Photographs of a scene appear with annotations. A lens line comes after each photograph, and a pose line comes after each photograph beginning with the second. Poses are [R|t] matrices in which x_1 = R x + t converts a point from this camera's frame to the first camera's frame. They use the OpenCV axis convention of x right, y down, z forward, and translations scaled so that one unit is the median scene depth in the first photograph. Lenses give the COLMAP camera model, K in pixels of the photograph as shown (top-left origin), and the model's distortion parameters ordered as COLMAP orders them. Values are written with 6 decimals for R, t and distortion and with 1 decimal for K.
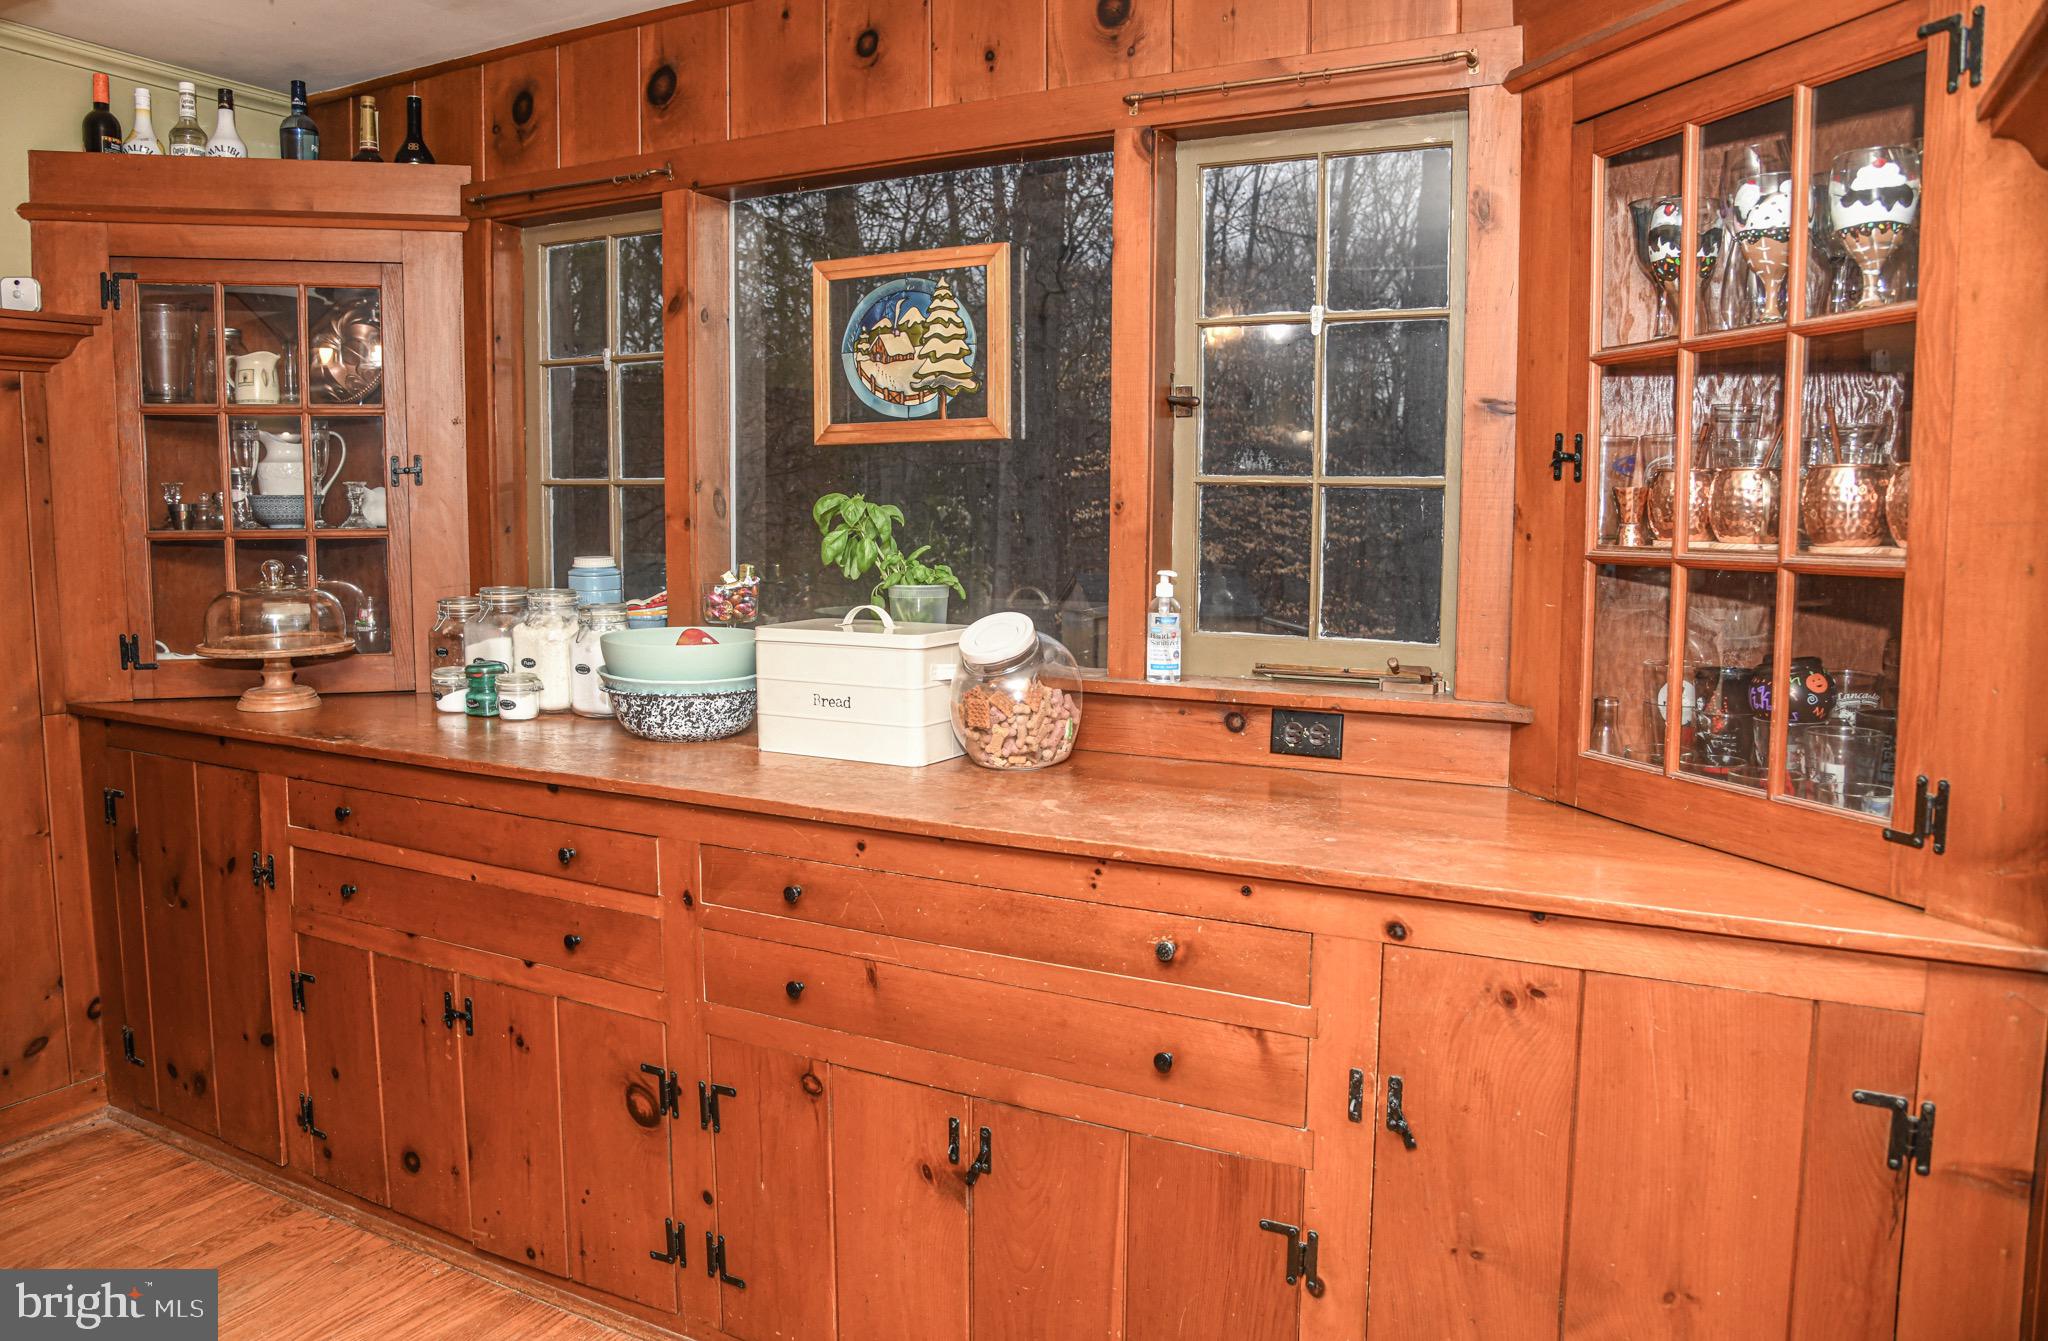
lens RADIAL K [[1465.7, 0, 977.3], [0, 1465.7, 656.5], [0, 0, 1]] dist [-0.151002, 0.109211]
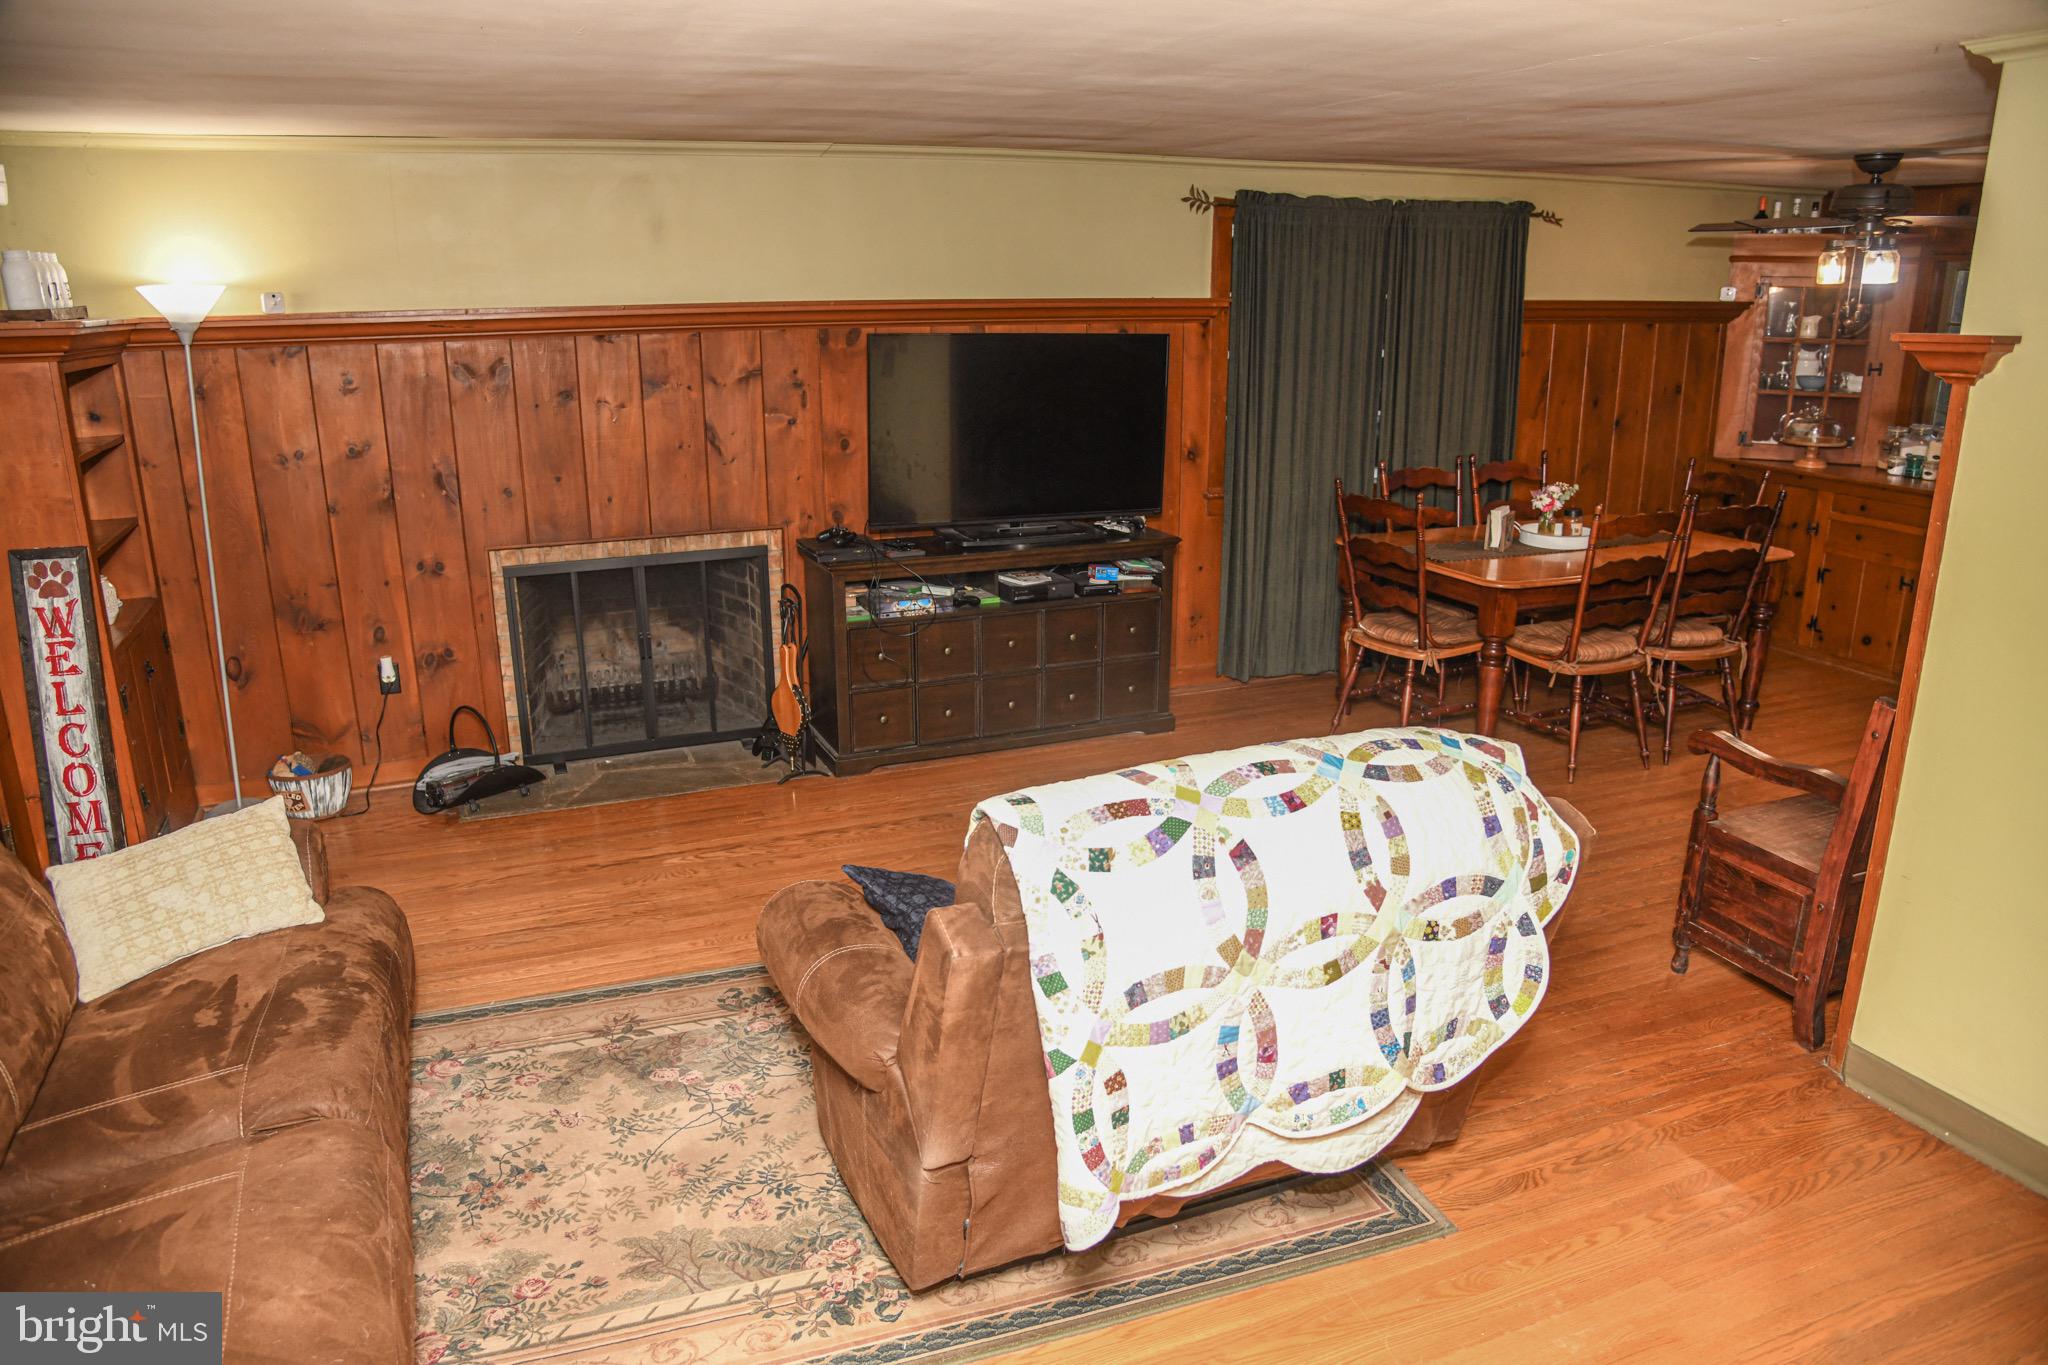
lens RADIAL K [[1393.7, 0, 1025.3], [0, 1393.7, 695.8], [0, 0, 1]] dist [-0.112364, 0.061319]
pose [[0.782557, 0.174870, -0.597516, -0.097884], [-0.060878, 0.976637, 0.206093, 0.027905], [0.619595, -0.124904, 0.774920, -1.901300]]
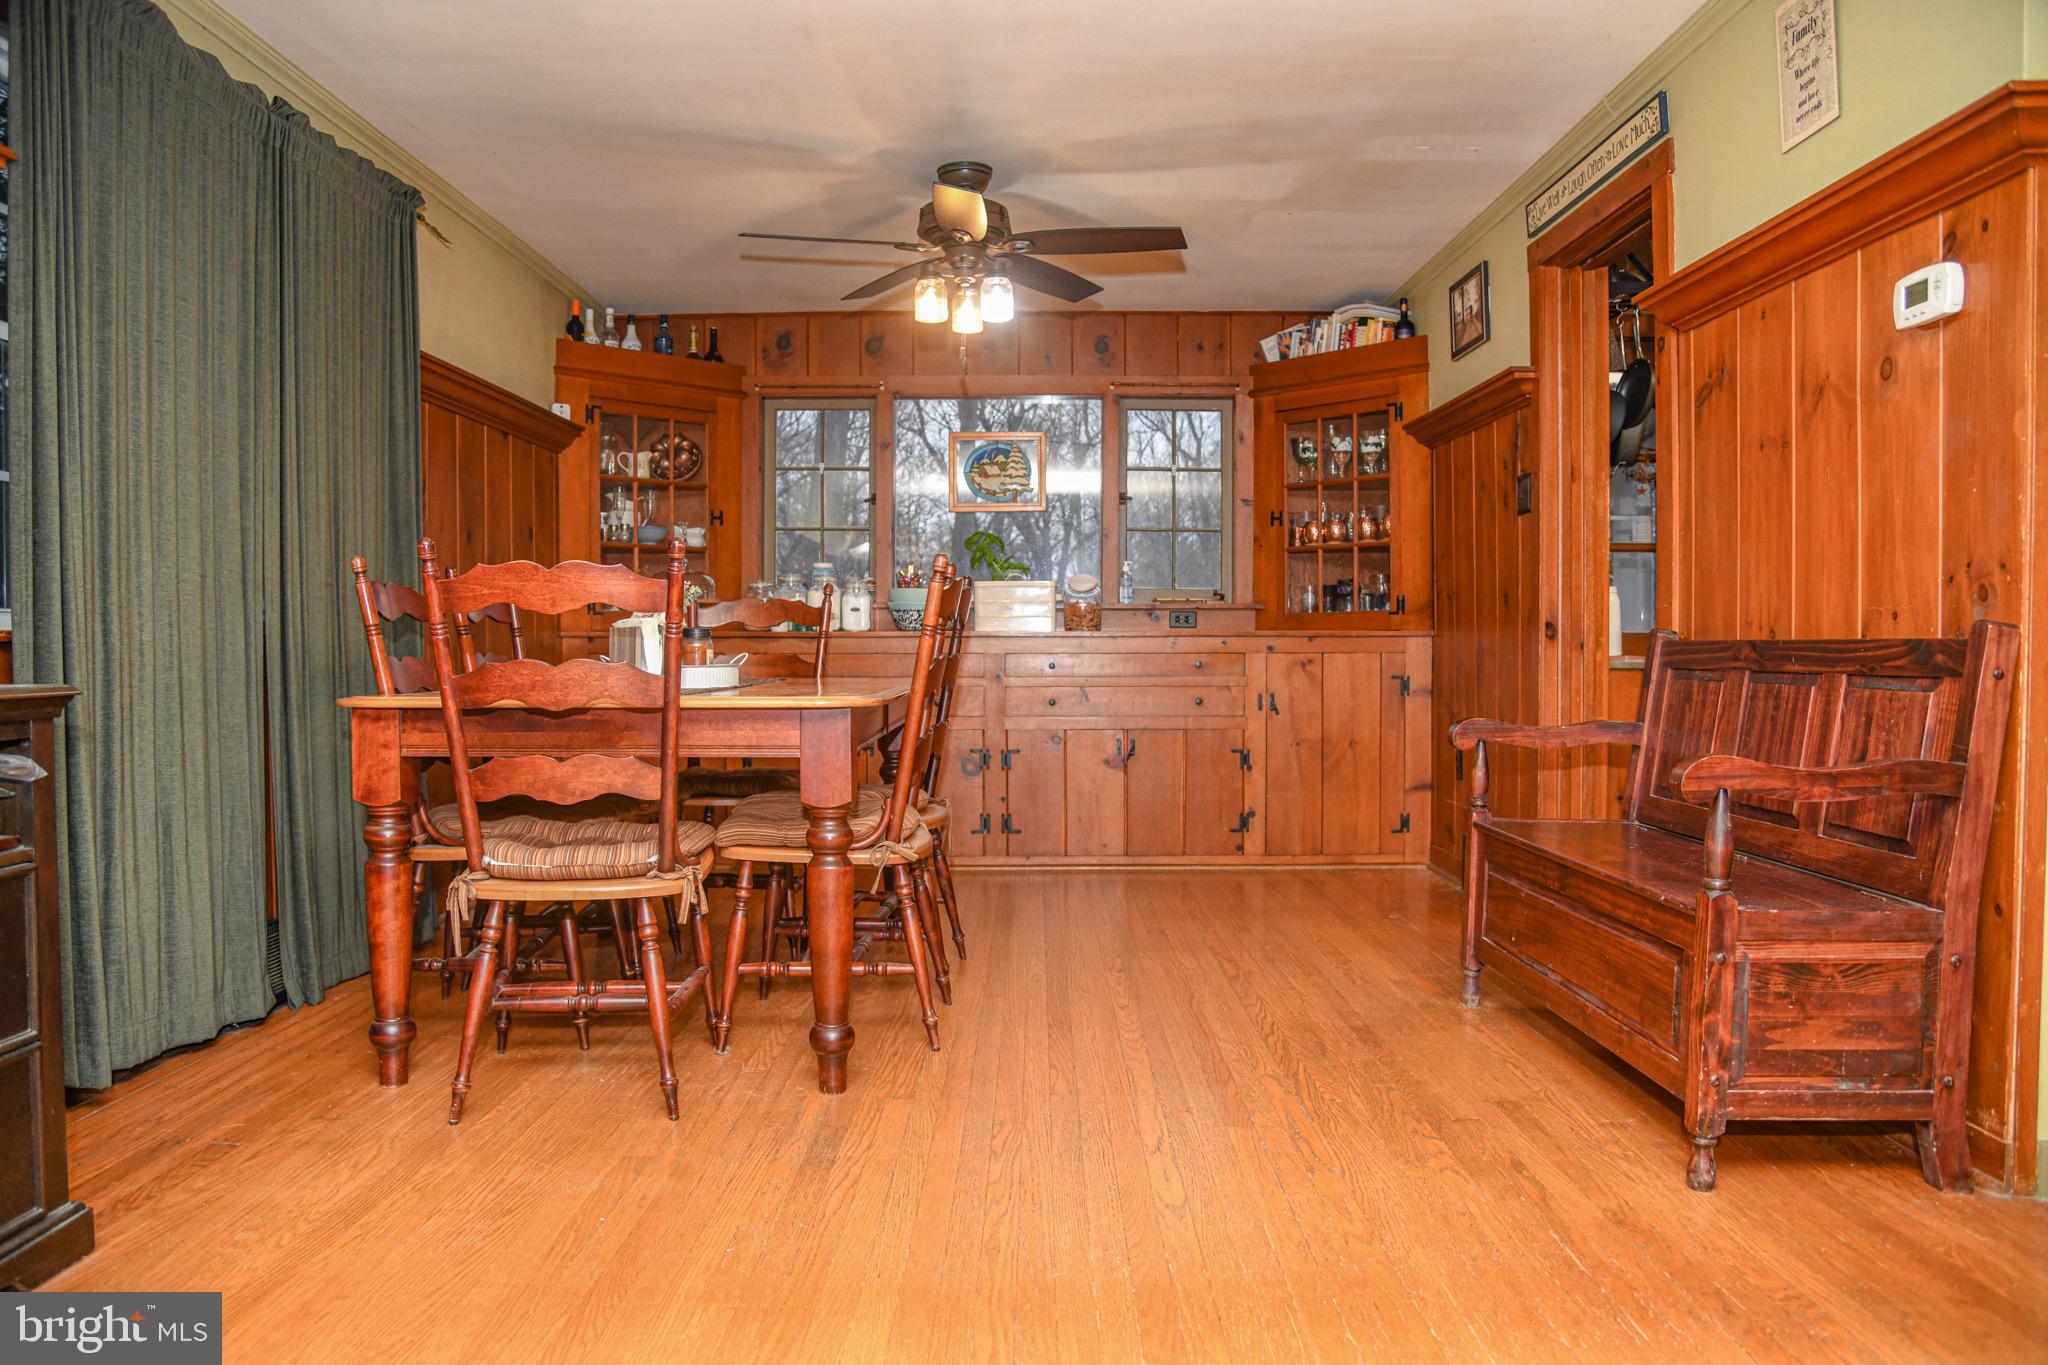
lens RADIAL K [[1393.7, 0, 1025.3], [0, 1393.7, 695.8], [0, 0, 1]] dist [-0.112364, 0.061319]
pose [[0.879334, -0.017737, 0.475876, -1.091348], [0.050979, 0.997070, -0.057037, 0.282340], [-0.473470, 0.074414, 0.877661, -0.977500]]
